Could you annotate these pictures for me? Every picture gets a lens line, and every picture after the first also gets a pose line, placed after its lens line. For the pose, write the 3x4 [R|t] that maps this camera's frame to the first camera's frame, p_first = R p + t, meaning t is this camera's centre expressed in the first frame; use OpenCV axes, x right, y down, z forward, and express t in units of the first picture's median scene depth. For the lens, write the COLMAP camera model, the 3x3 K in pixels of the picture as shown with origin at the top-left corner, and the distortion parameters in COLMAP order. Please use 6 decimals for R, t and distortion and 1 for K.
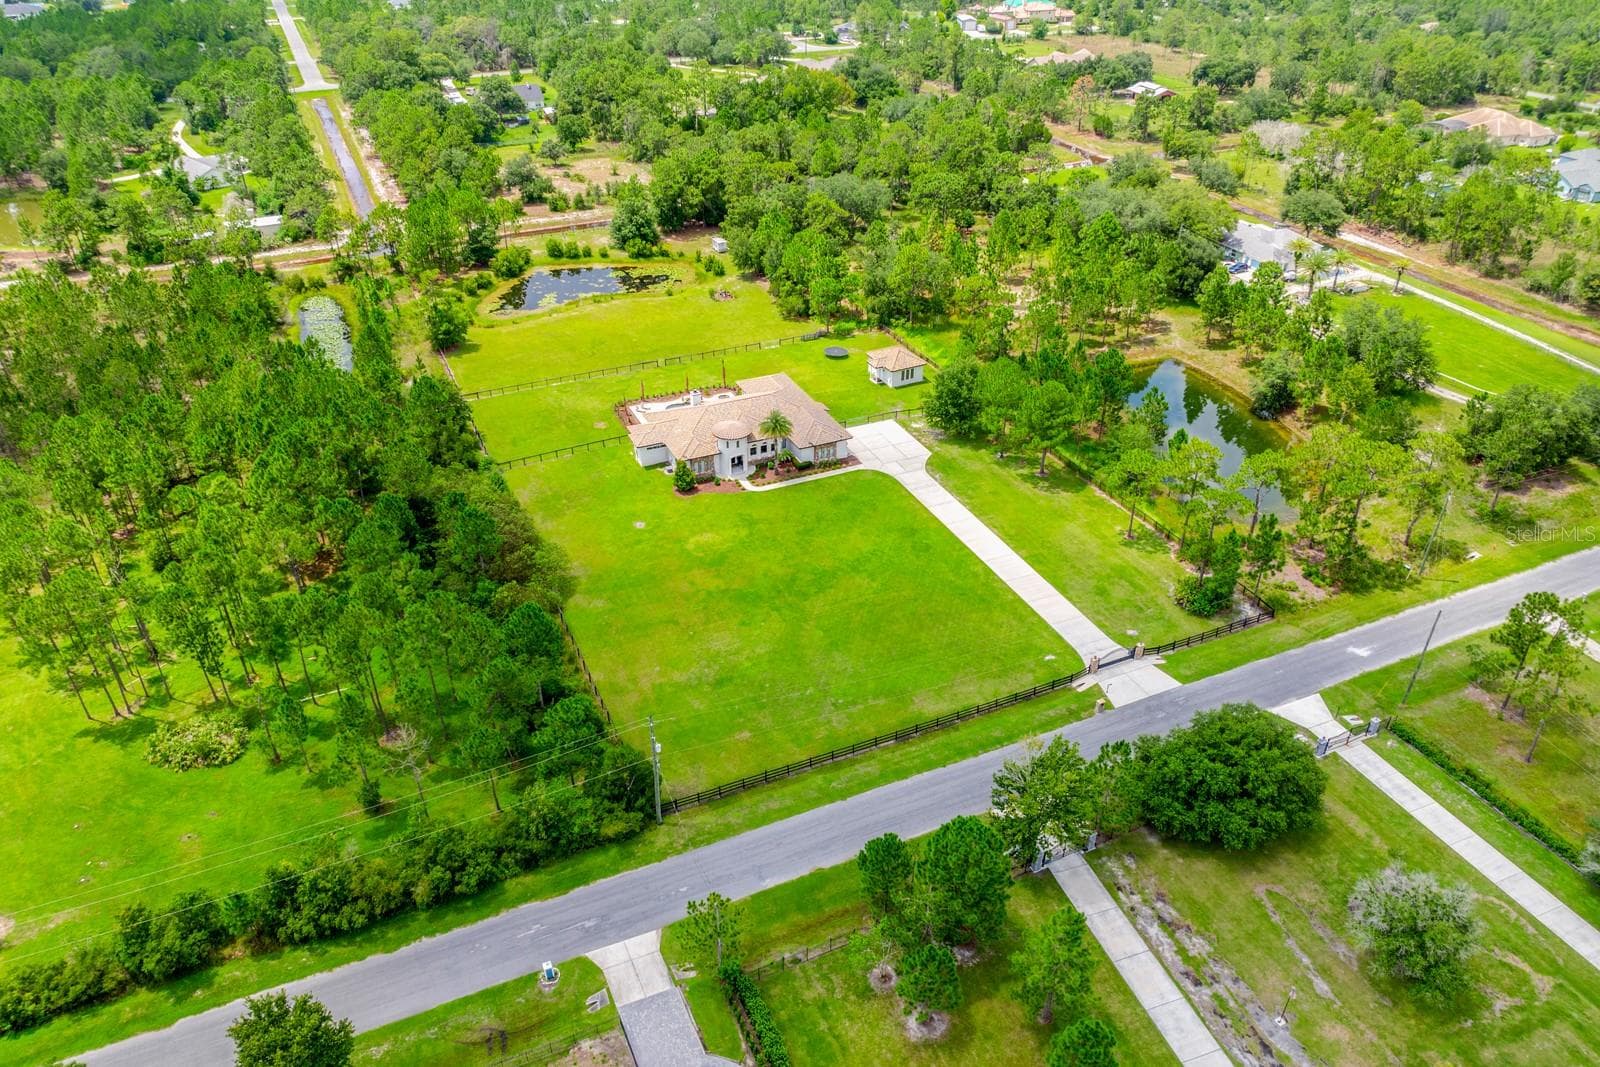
lens RADIAL K [[1162.9, 0, 800.0], [0, 1162.9, 533.5], [0, 0, 1]] dist [-0.000028, 0.001145]
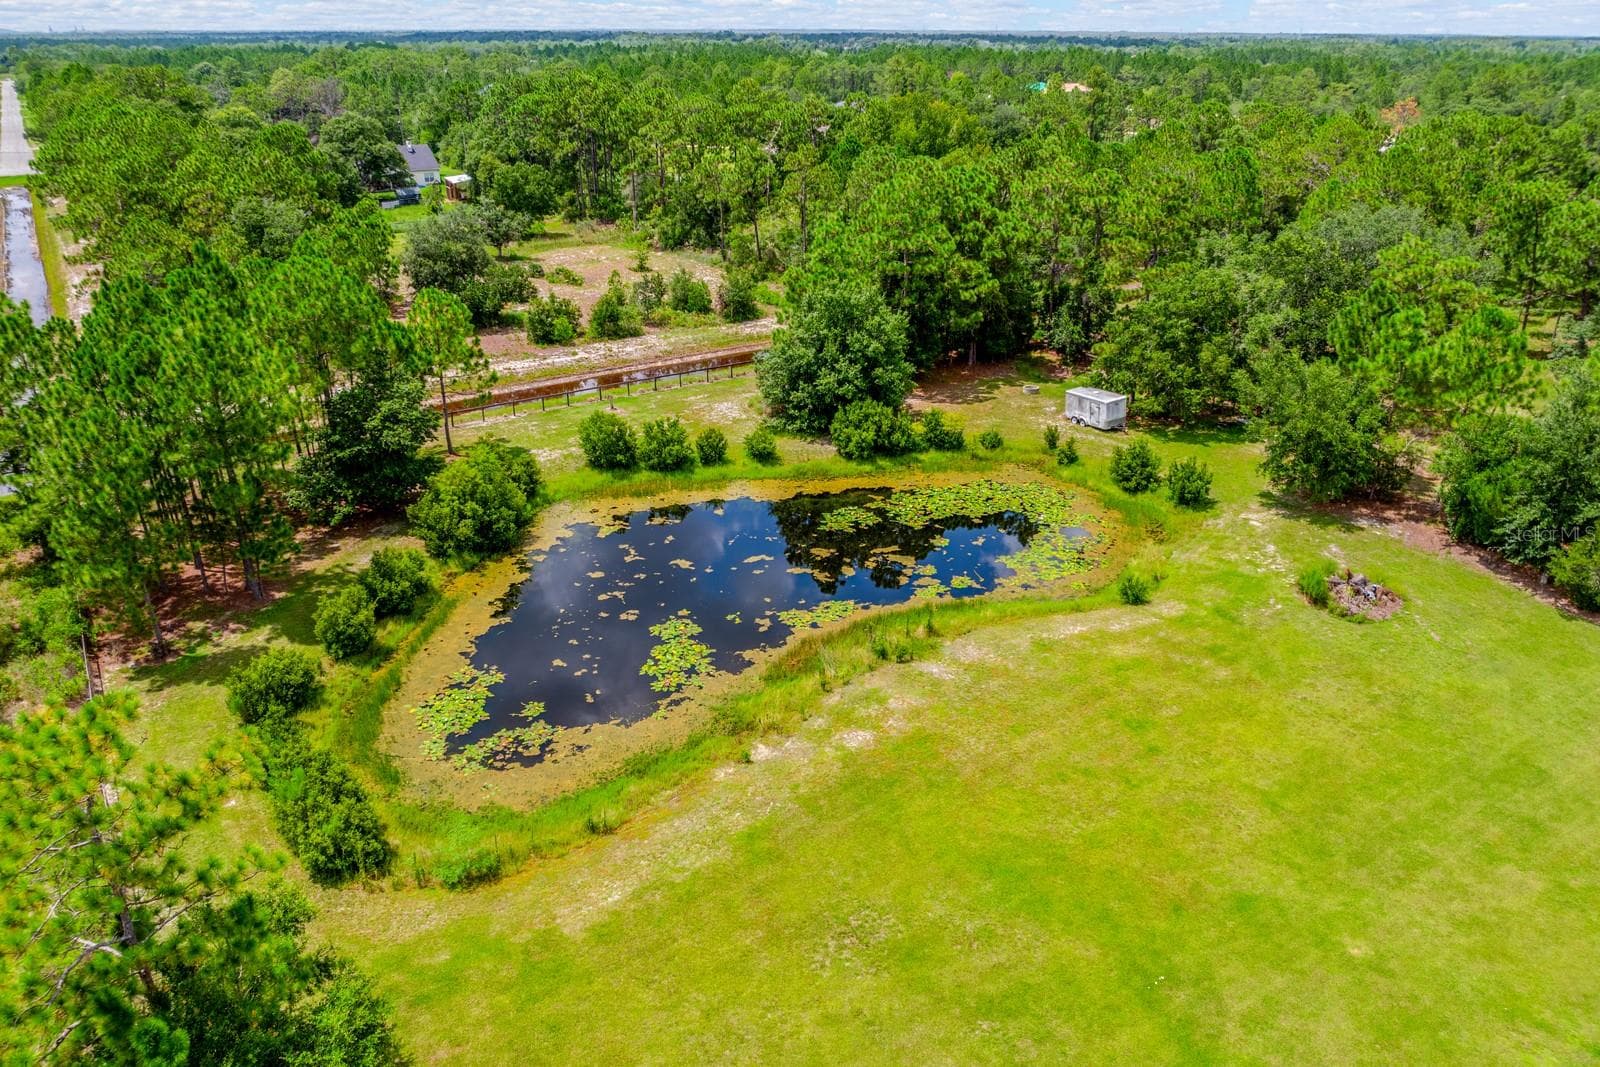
lens RADIAL K [[1162.9, 0, 800.0], [0, 1162.9, 533.5], [0, 0, 1]] dist [-0.000028, 0.001145]
pose [[0.989156, -0.058337, 0.134789, -0.215083], [0.075695, 0.988949, -0.127473, -0.186448], [-0.125863, 0.136294, 0.982641, 0.725196]]
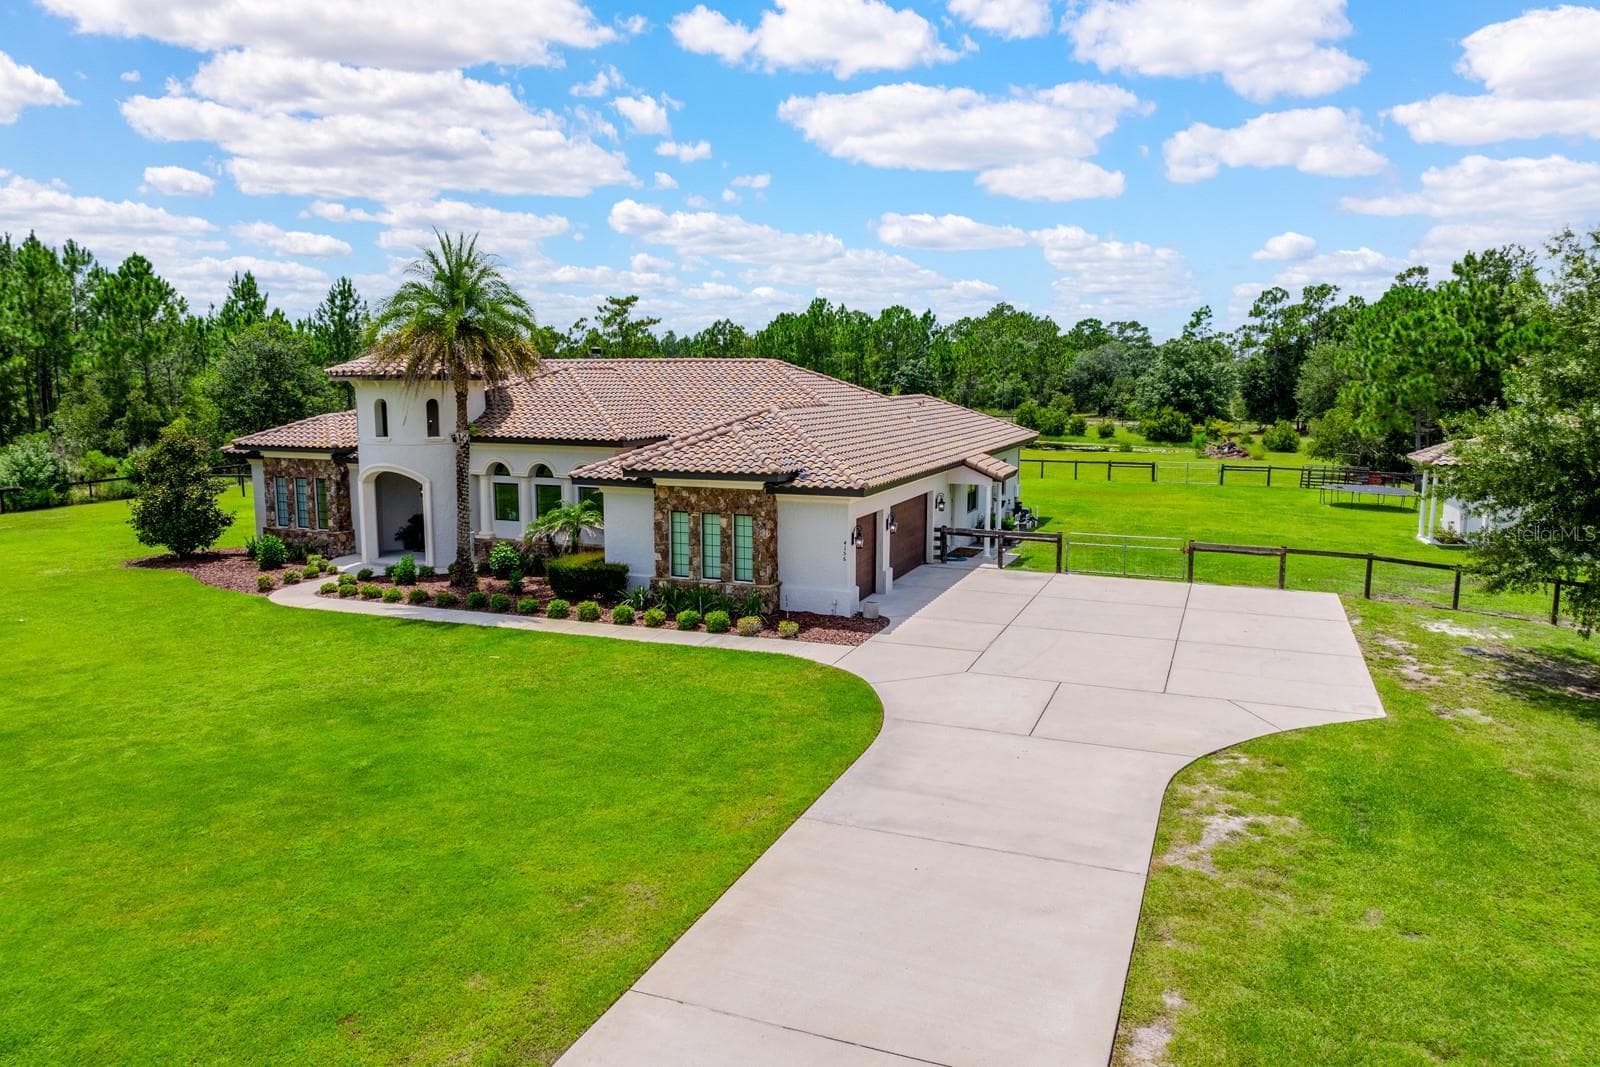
lens RADIAL K [[1121.9, 0, 800.0], [0, 1121.9, 533.5], [0, 0, 1]] dist [-0.025215, 0.004021]
pose [[0.692891, 0.104036, -0.713498, 0.111390], [-0.380857, 0.893039, -0.239642, -0.024173], [0.612250, 0.437786, 0.658402, 0.631194]]
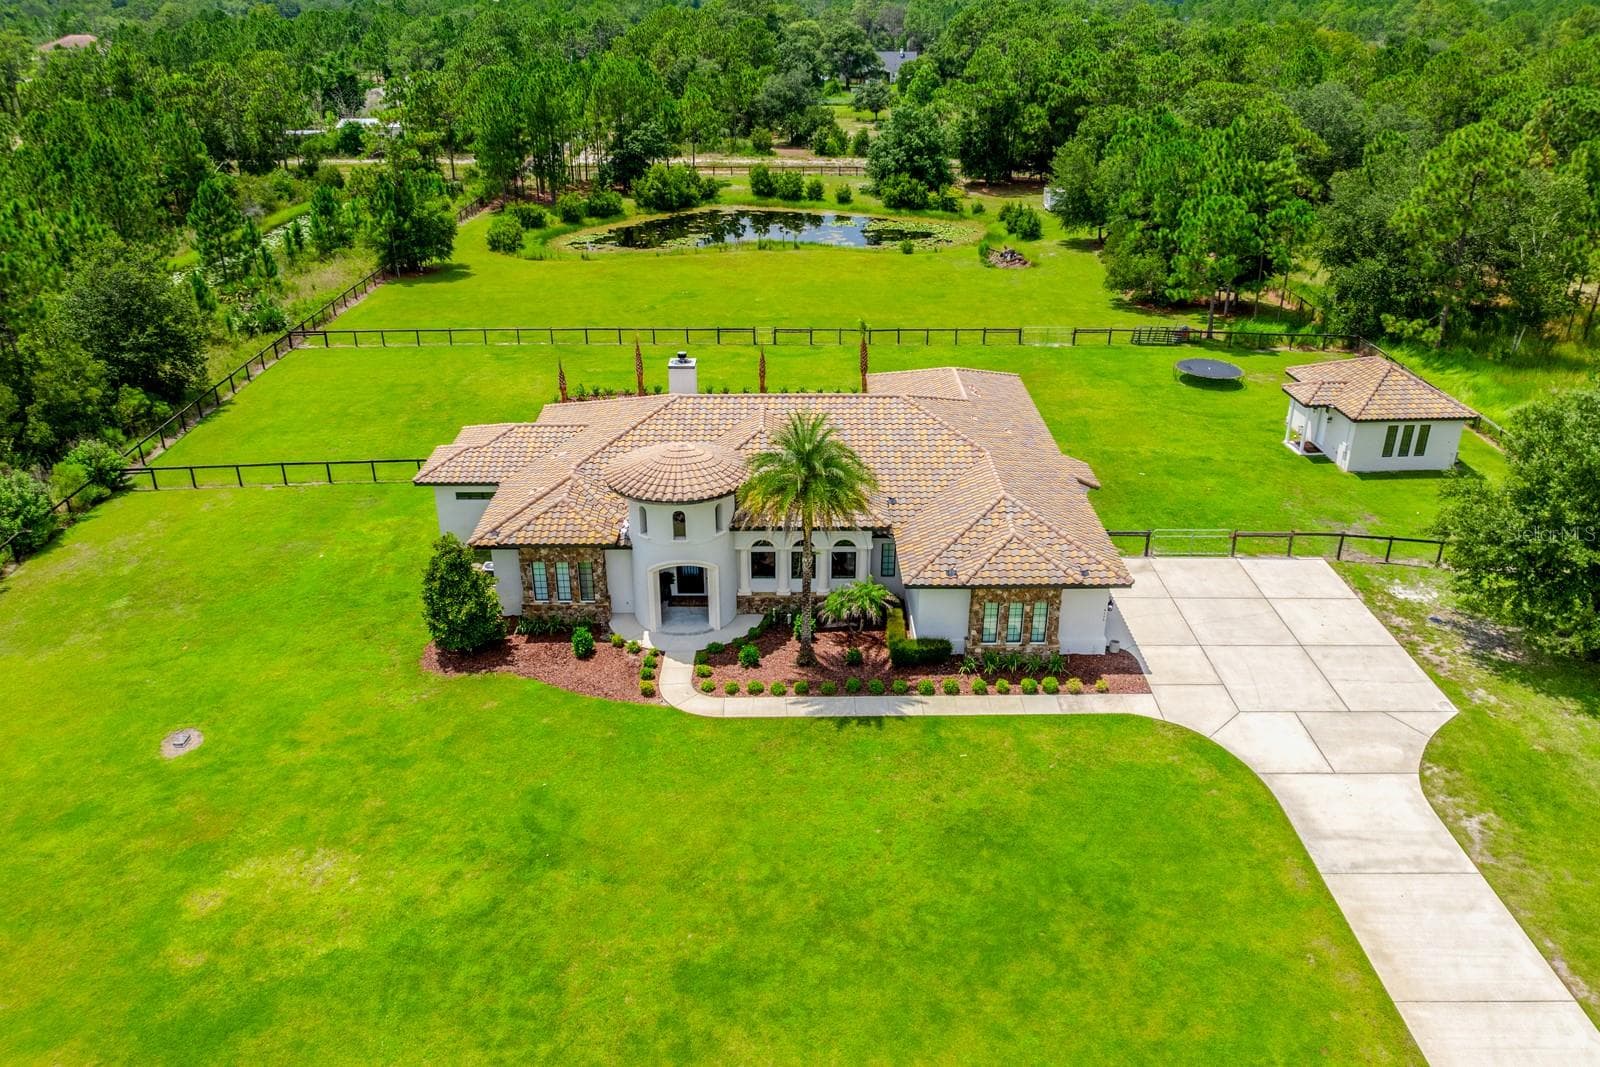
lens RADIAL K [[1189.8, 0, 800.0], [0, 1189.8, 533.5], [0, 0, 1]] dist [-0.004677, -0.039978]
pose [[0.913479, 0.174589, -0.367526, 0.051899], [-0.214284, 0.974276, -0.069781, -0.042240], [0.345888, 0.142498, 0.927392, 0.517740]]
